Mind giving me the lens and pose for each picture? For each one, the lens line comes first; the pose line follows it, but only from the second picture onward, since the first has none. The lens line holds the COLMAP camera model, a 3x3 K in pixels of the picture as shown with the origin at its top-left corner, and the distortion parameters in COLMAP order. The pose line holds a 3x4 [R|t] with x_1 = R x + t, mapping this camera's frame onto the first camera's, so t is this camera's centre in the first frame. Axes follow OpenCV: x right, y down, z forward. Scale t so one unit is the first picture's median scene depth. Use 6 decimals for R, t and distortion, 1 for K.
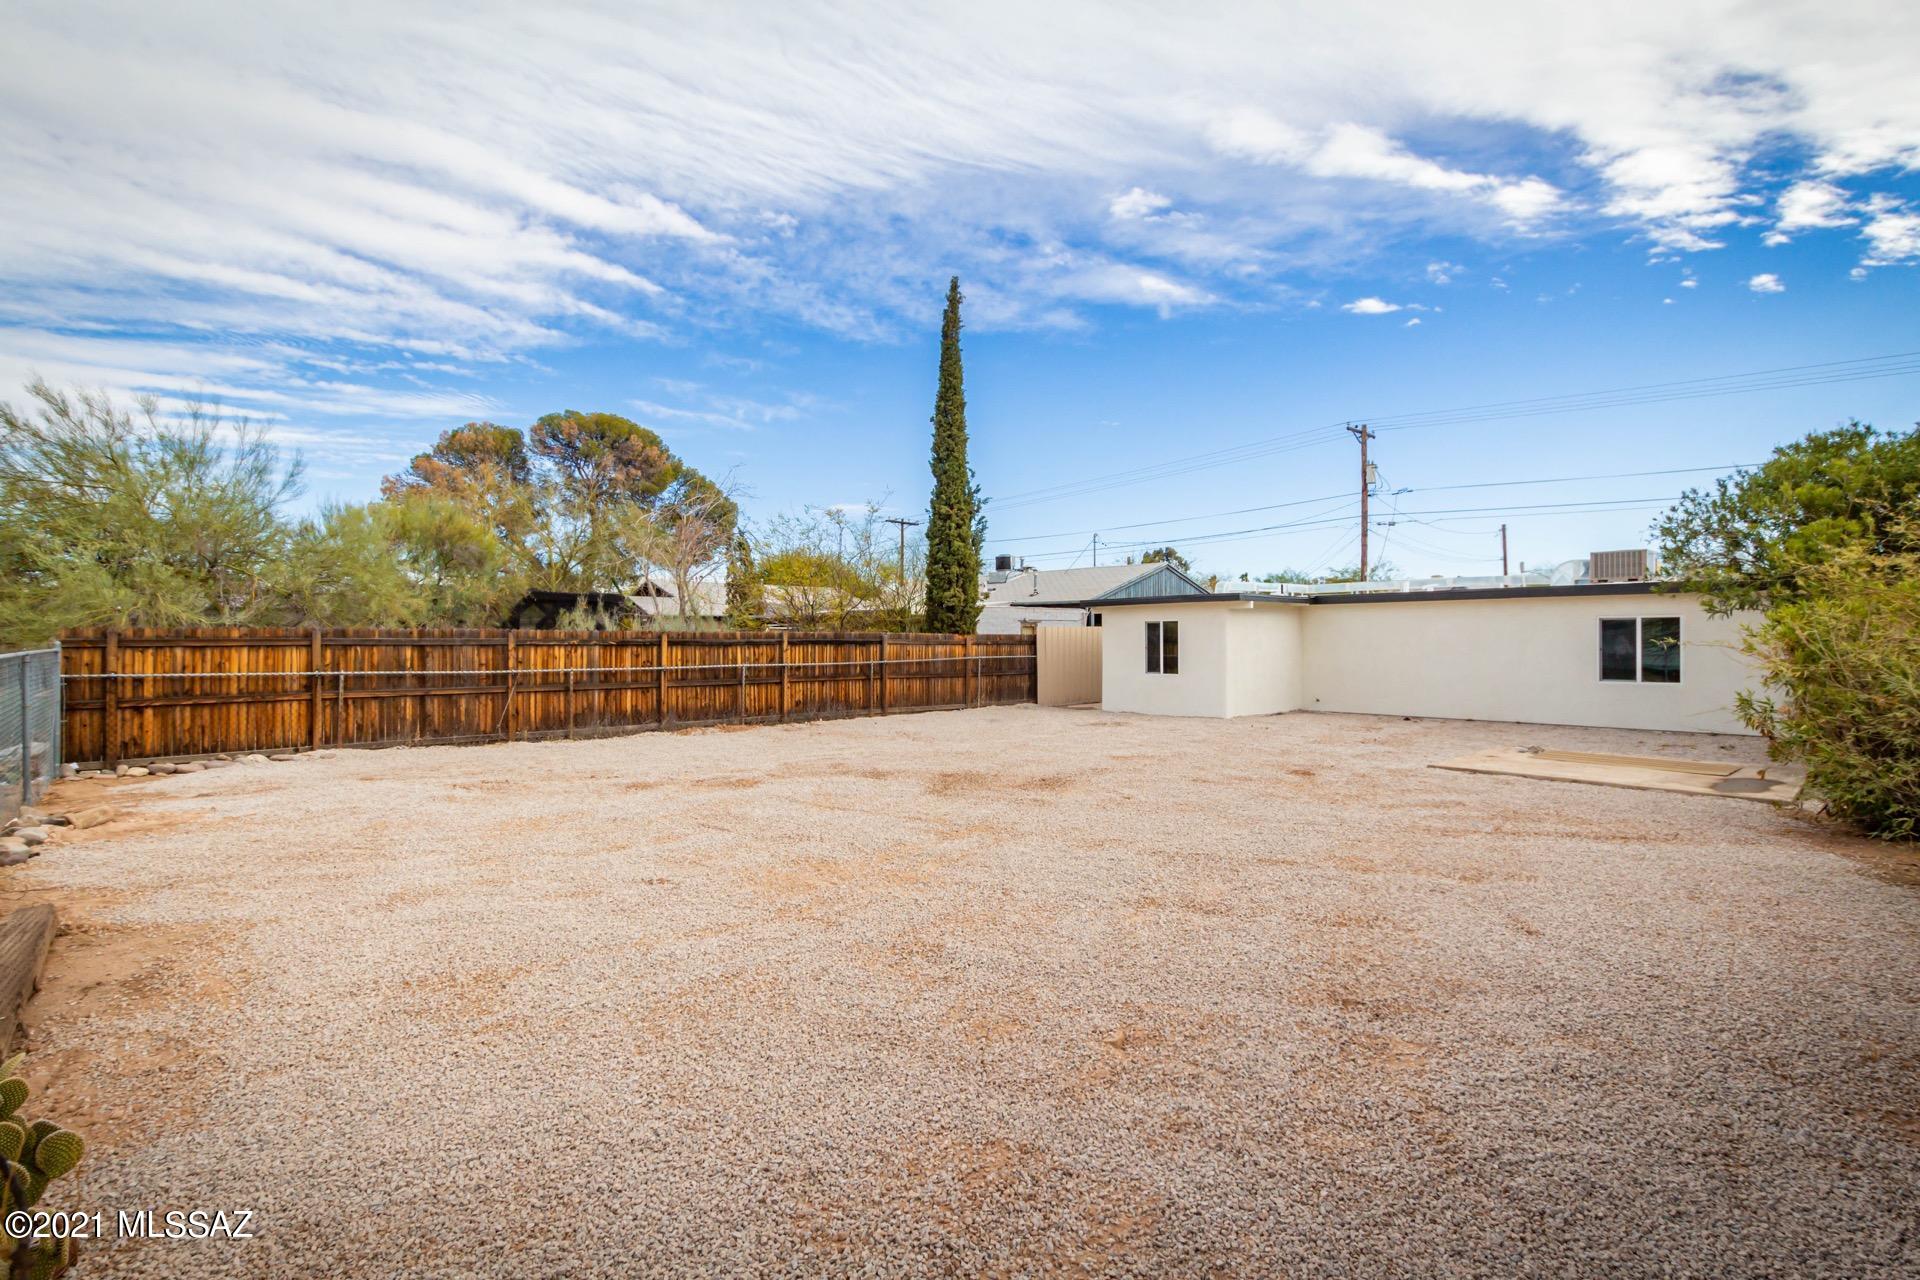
lens RADIAL K [[873.6, 0, 963.8], [0, 873.6, 637.4], [0, 0, 1]] dist [0.016791, -0.008023]
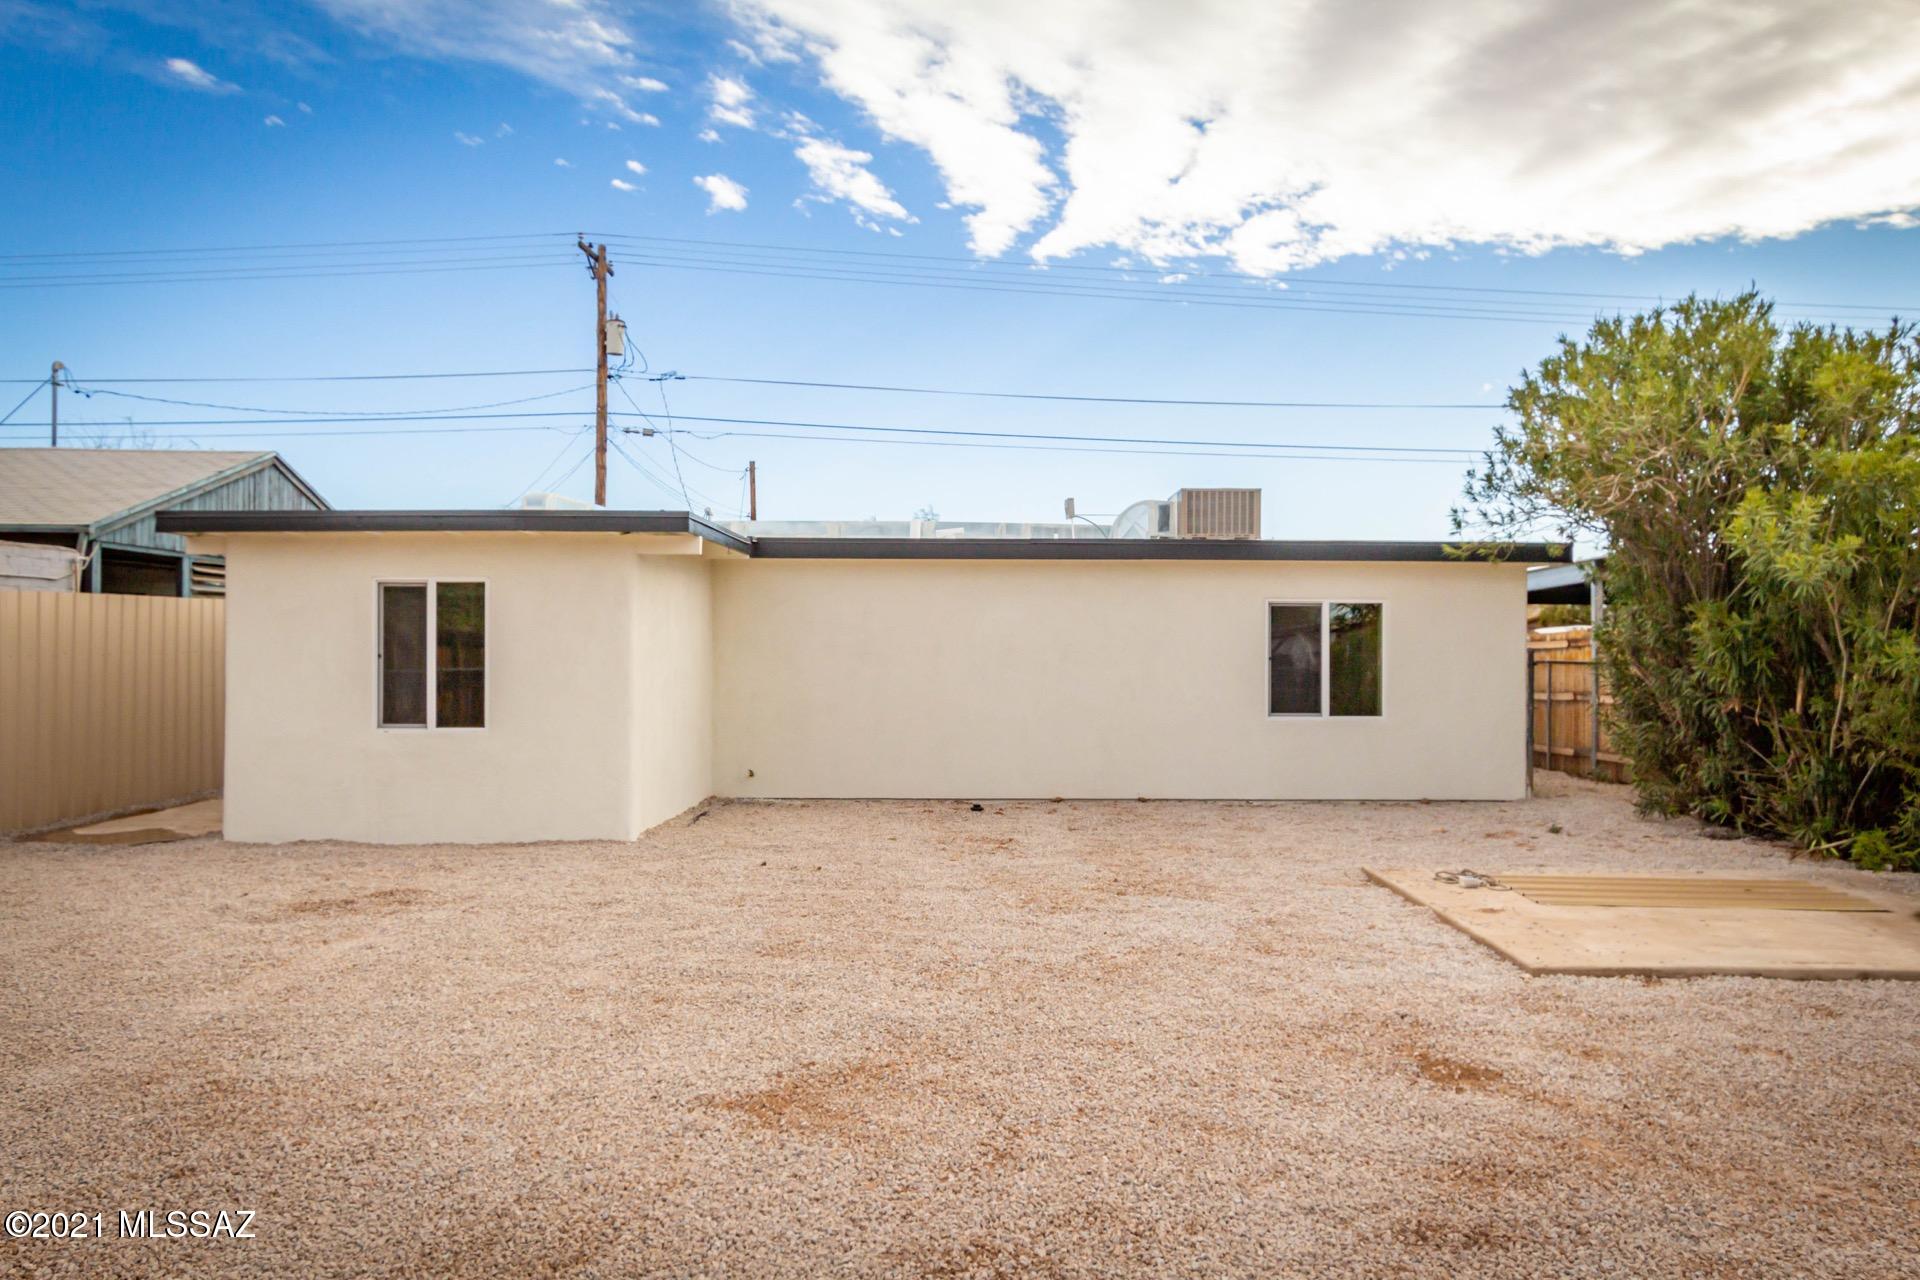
lens RADIAL K [[1427.8, 0, 960.0], [0, 1427.8, 640.0], [0, 0, 1]] dist [0.002100, 0.001618]
pose [[0.693057, 0.009111, 0.720825, -0.045130], [-0.008528, 0.999954, -0.004440, 0.006203], [-0.720832, -0.003070, 0.693103, 0.437367]]
